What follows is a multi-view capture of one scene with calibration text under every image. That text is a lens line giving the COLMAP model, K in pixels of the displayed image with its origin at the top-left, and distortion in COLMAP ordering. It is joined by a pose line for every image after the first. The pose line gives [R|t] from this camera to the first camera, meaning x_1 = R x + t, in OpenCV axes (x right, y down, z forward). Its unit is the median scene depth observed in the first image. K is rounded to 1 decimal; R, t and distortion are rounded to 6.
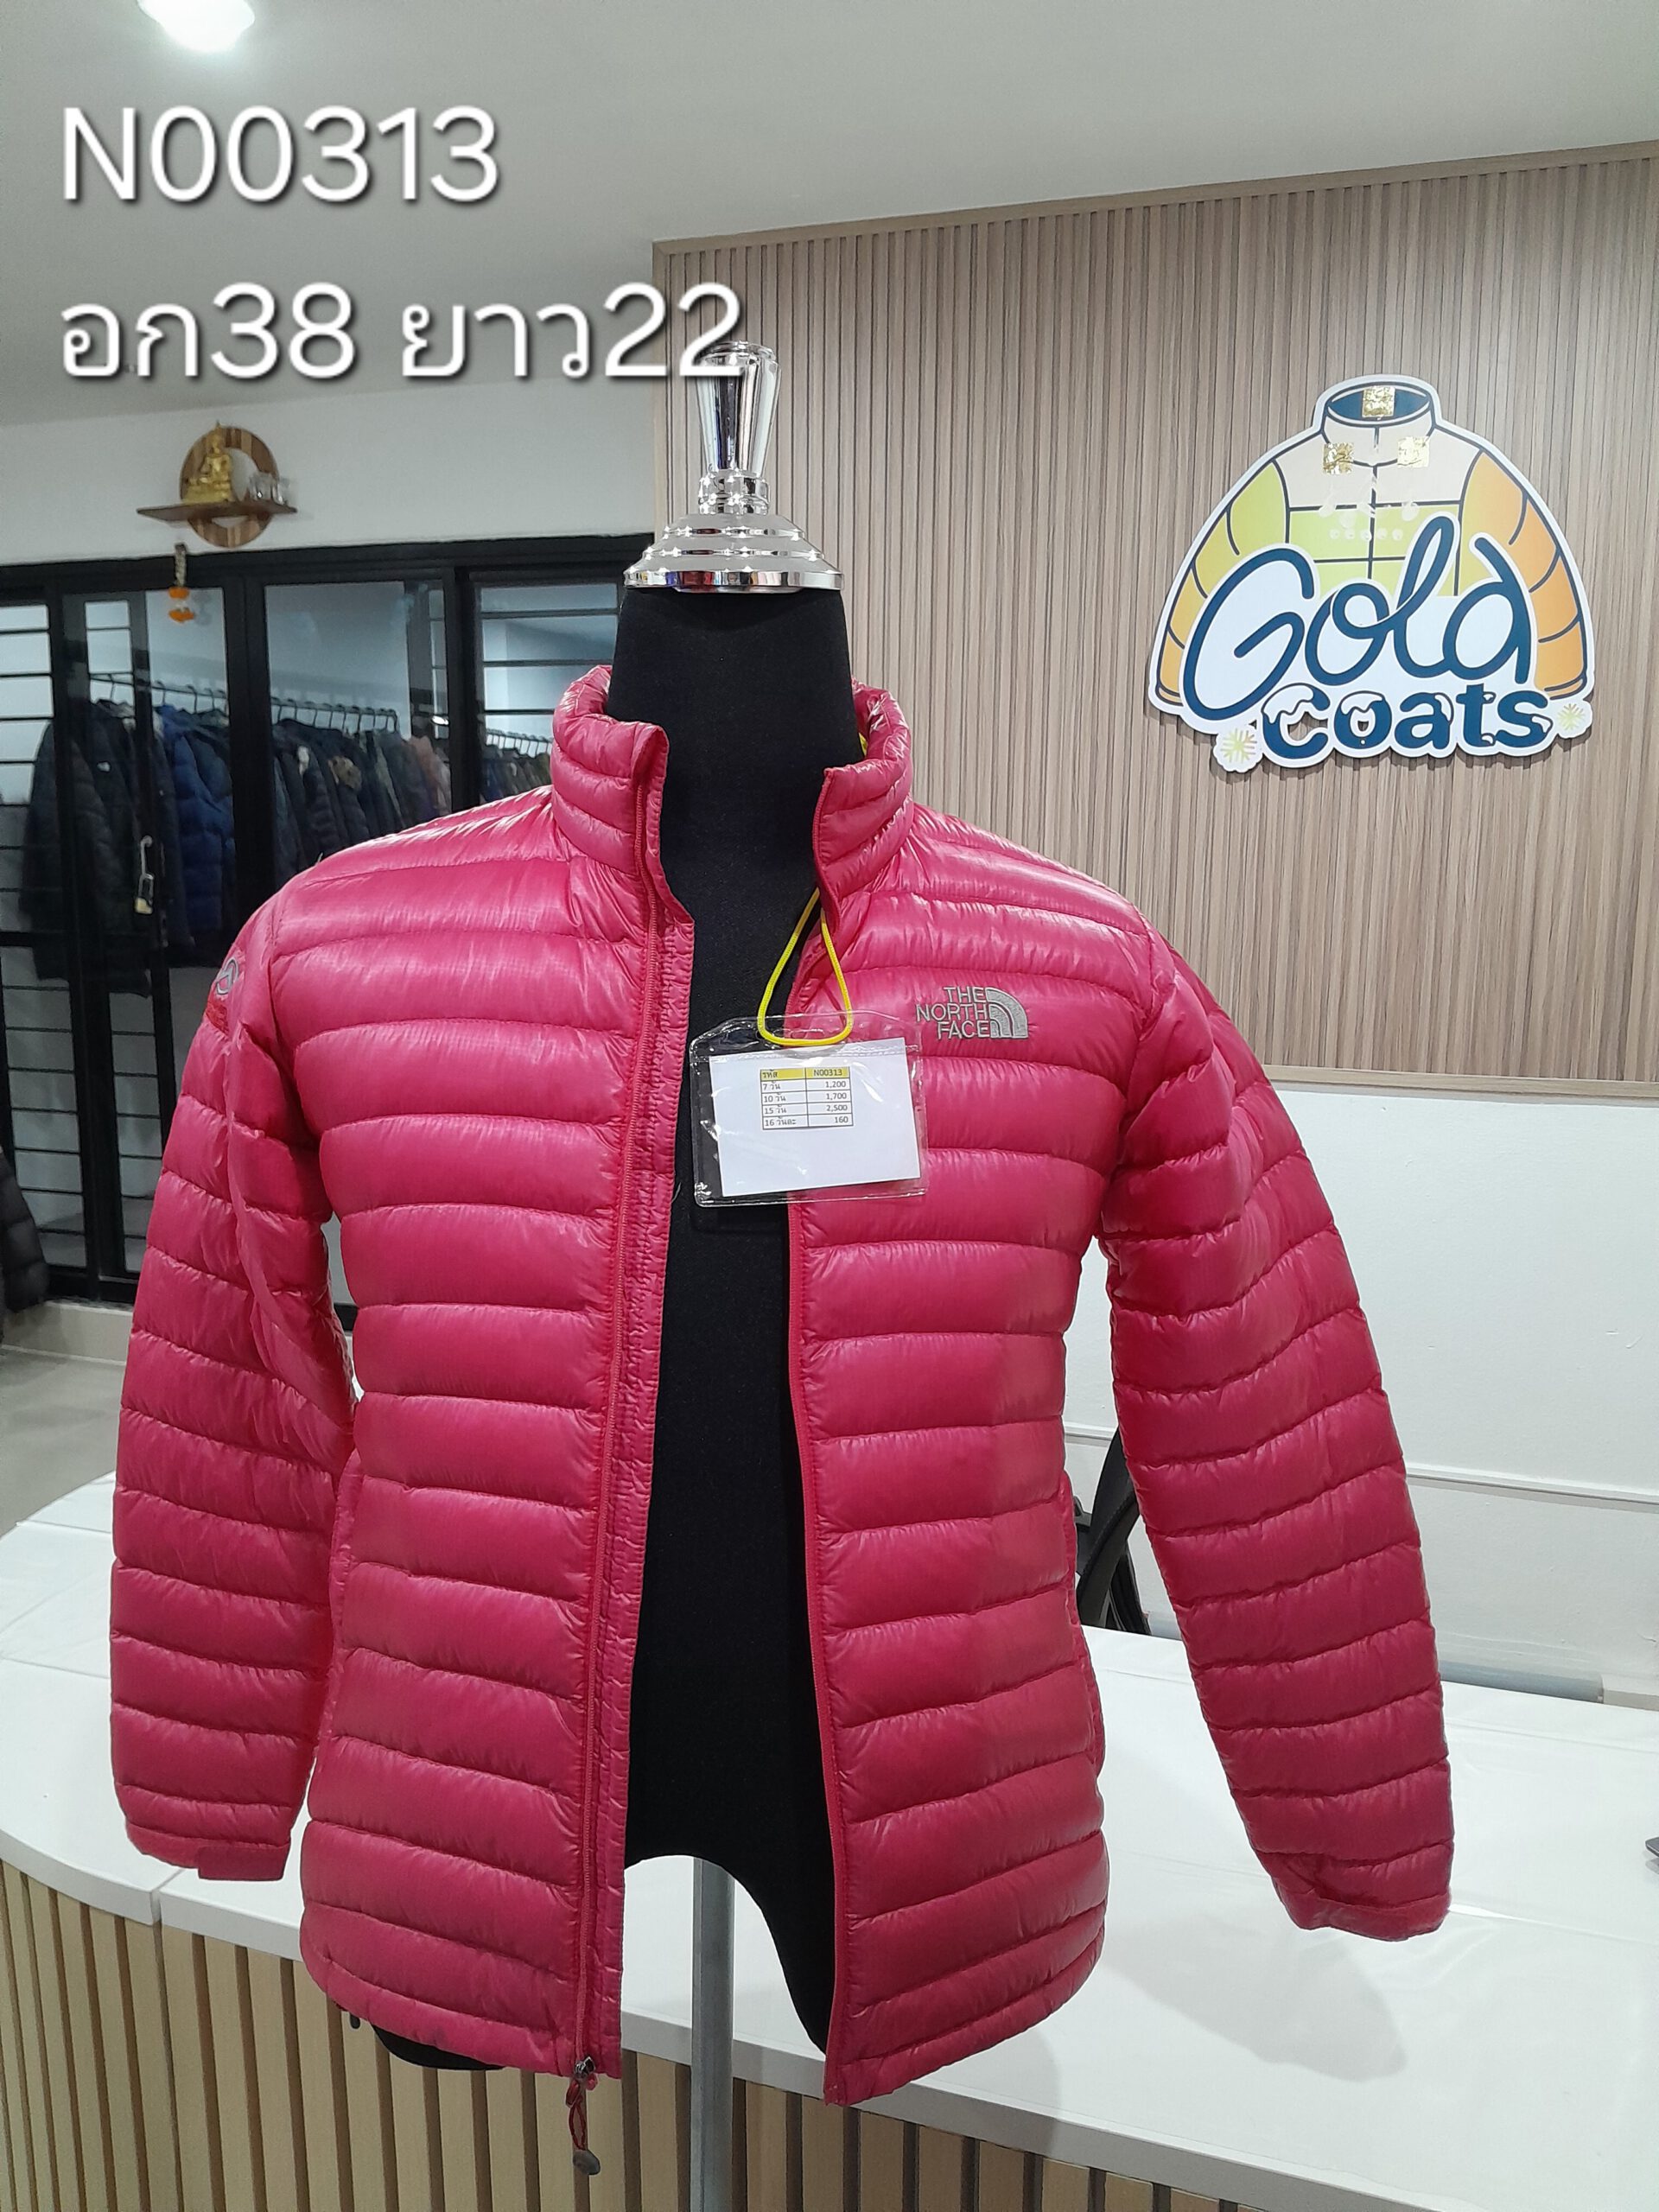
lens RADIAL K [[1720.8, 0, 827.4], [0, 1720.8, 1112.1], [0, 0, 1]] dist [0.041749, -0.133658]
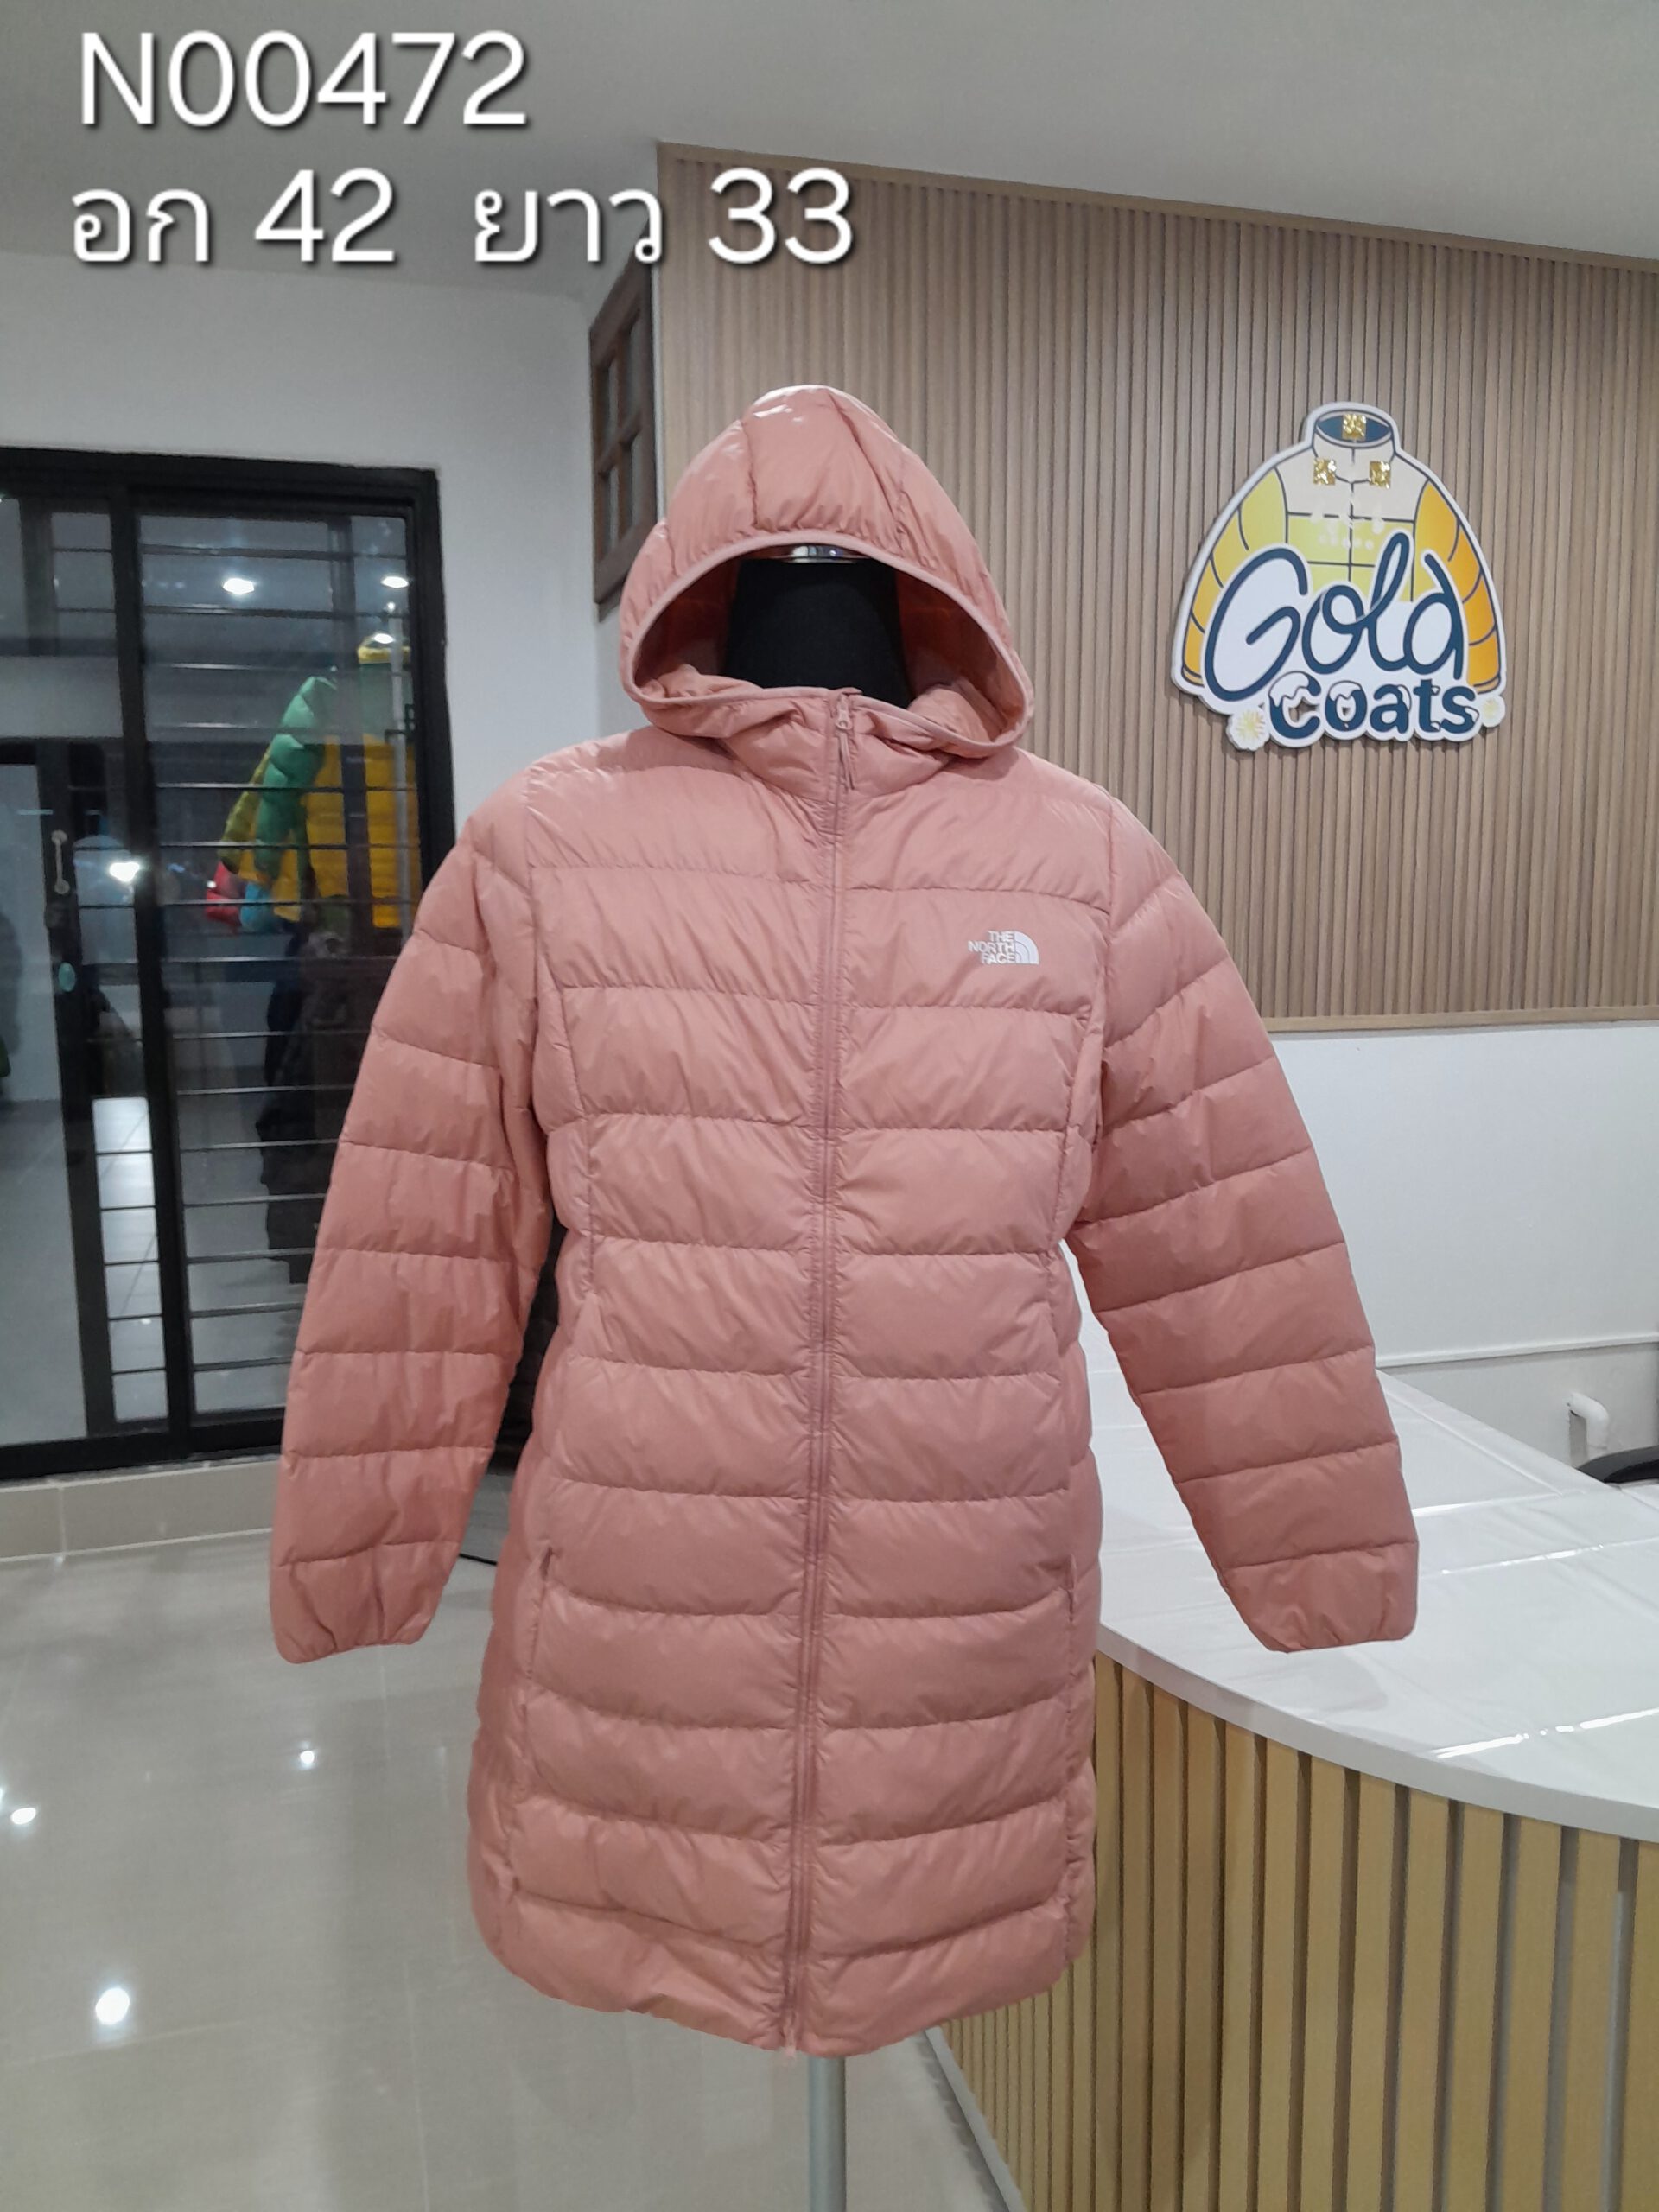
lens RADIAL K [[1720.6, 0, 828.4], [0, 1720.6, 1112.9], [0, 0, 1]] dist [0.067083, -0.195663]
pose [[0.825091, -0.089408, 0.557881, -0.622909], [0.097856, 0.995091, 0.014750, -0.011326], [-0.556462, 0.042422, 0.829790, 0.255954]]
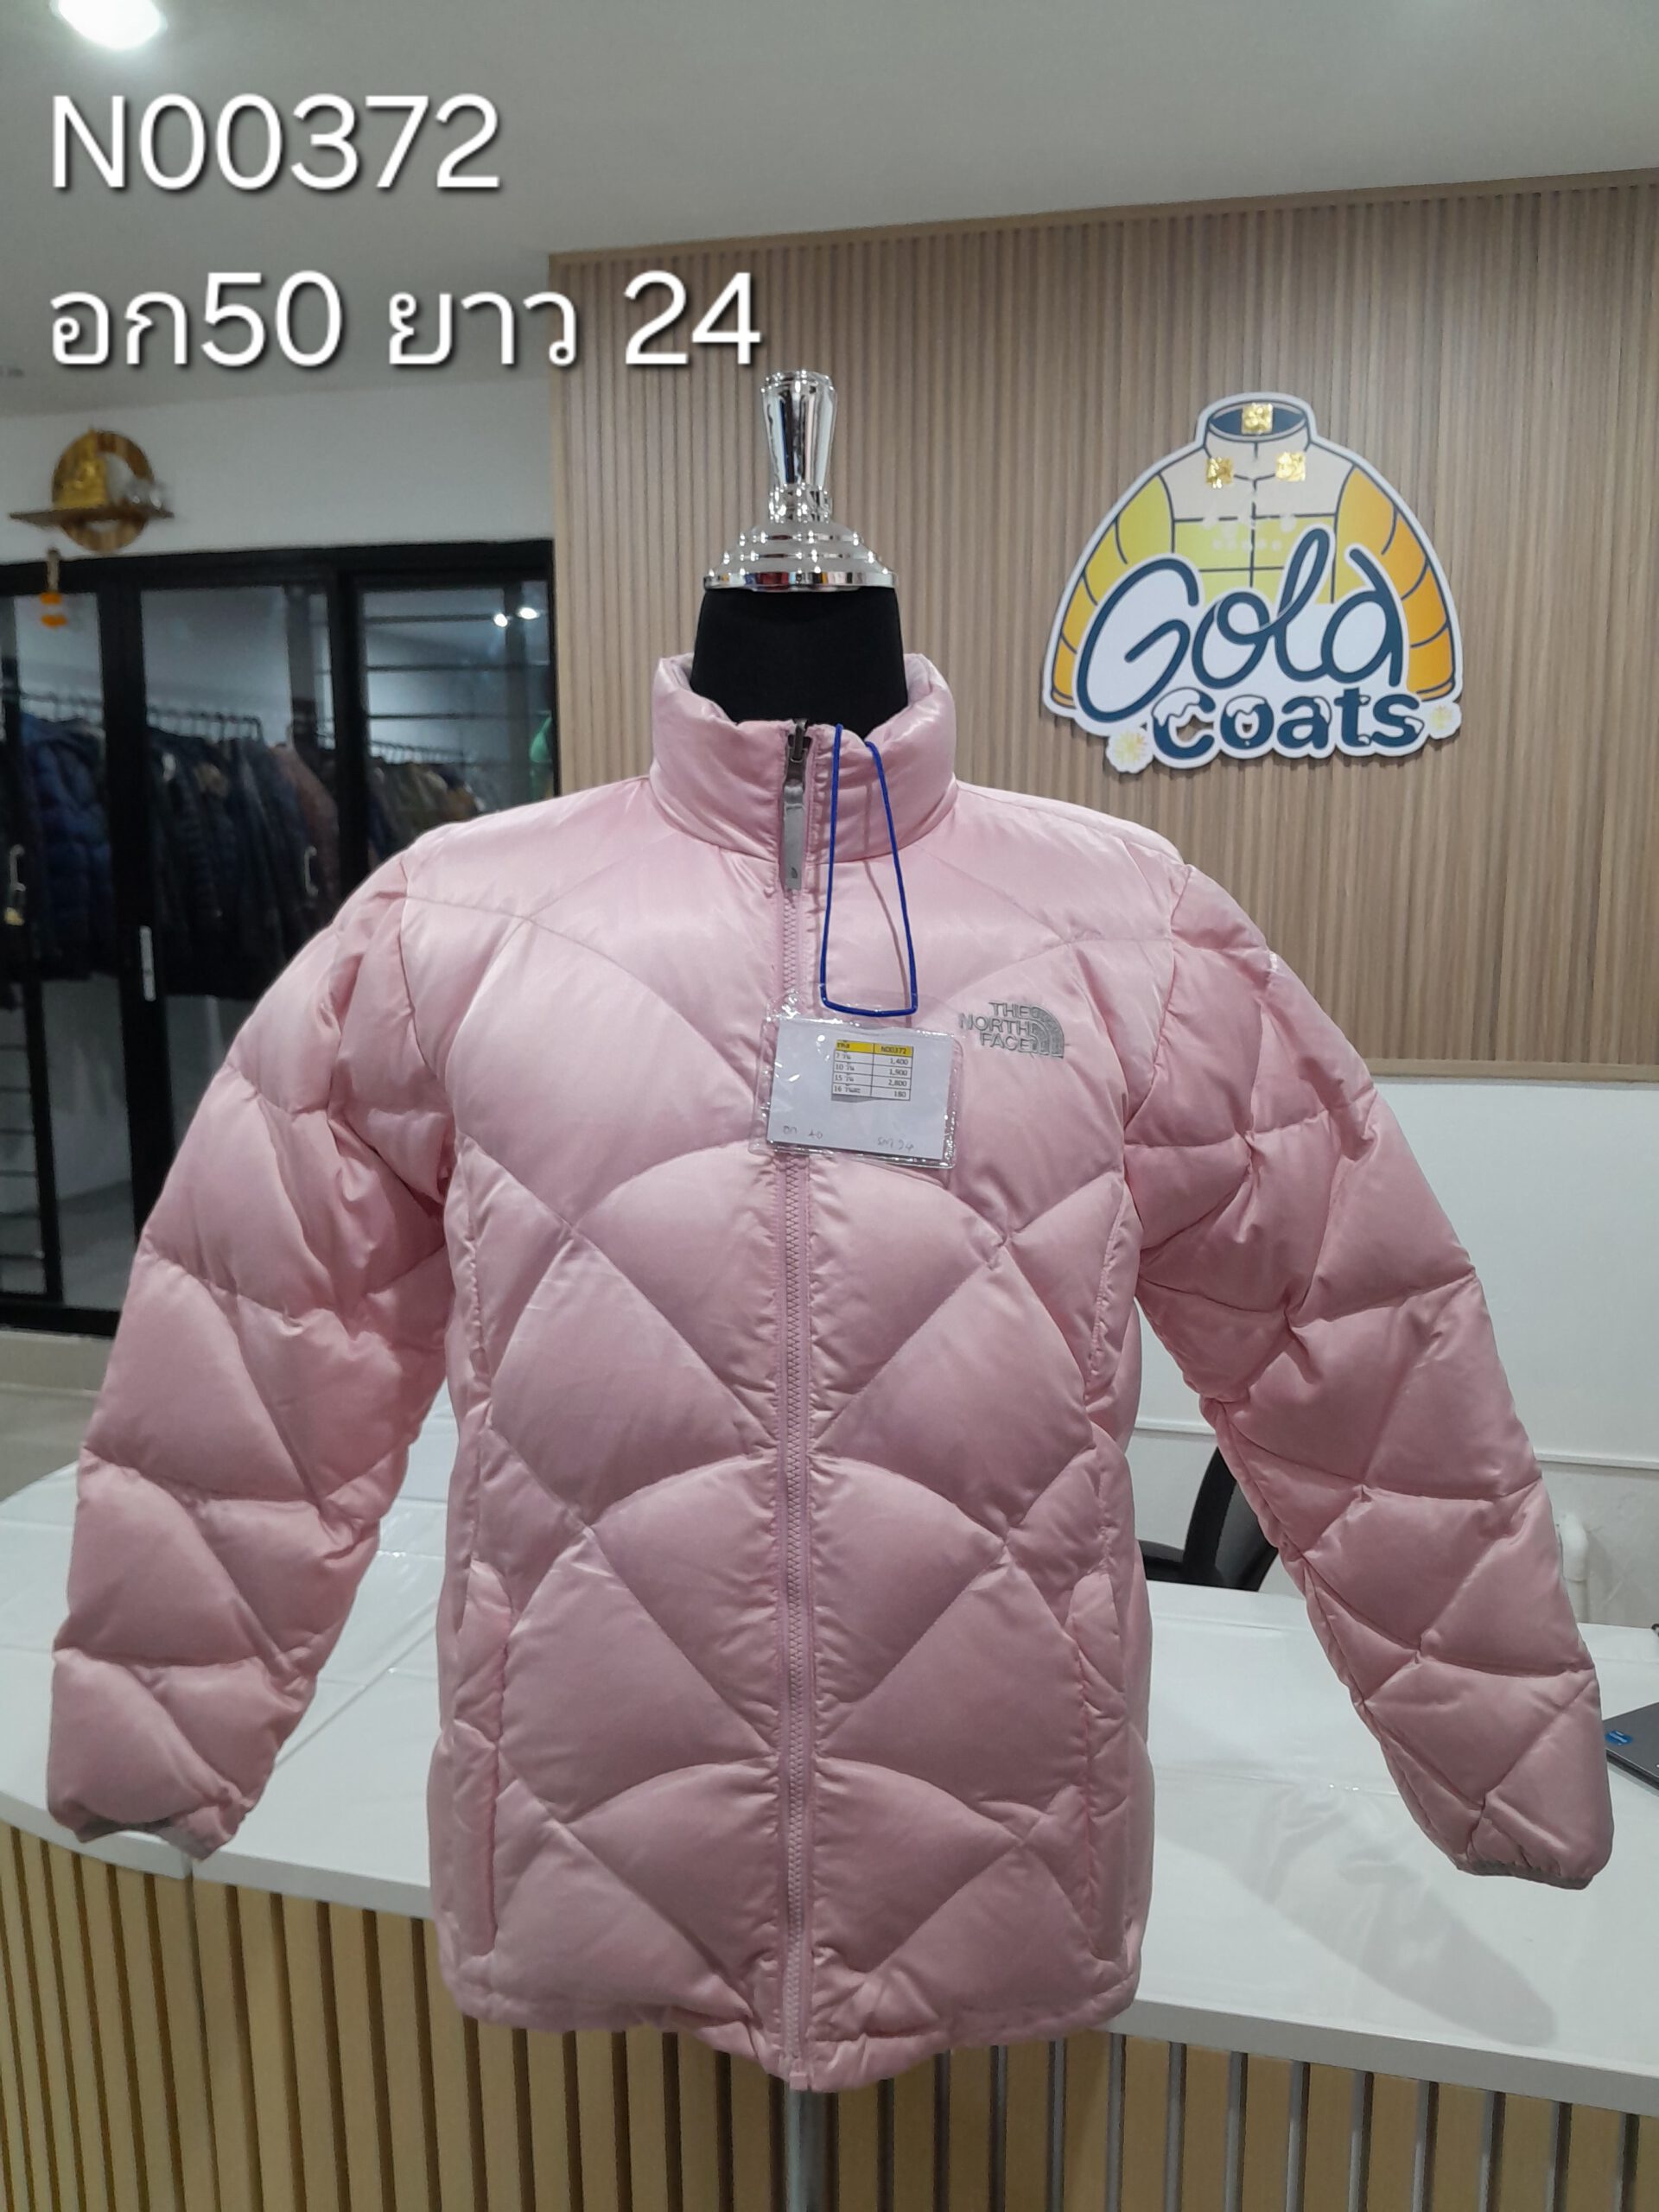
lens RADIAL K [[1720.6, 0, 828.4], [0, 1720.6, 1112.9], [0, 0, 1]] dist [0.067083, -0.195663]
pose [[0.996488, -0.020087, 0.081288, -0.033449], [0.020478, 0.999782, -0.003975, 0.009303], [-0.081191, 0.005625, 0.996683, -0.025818]]
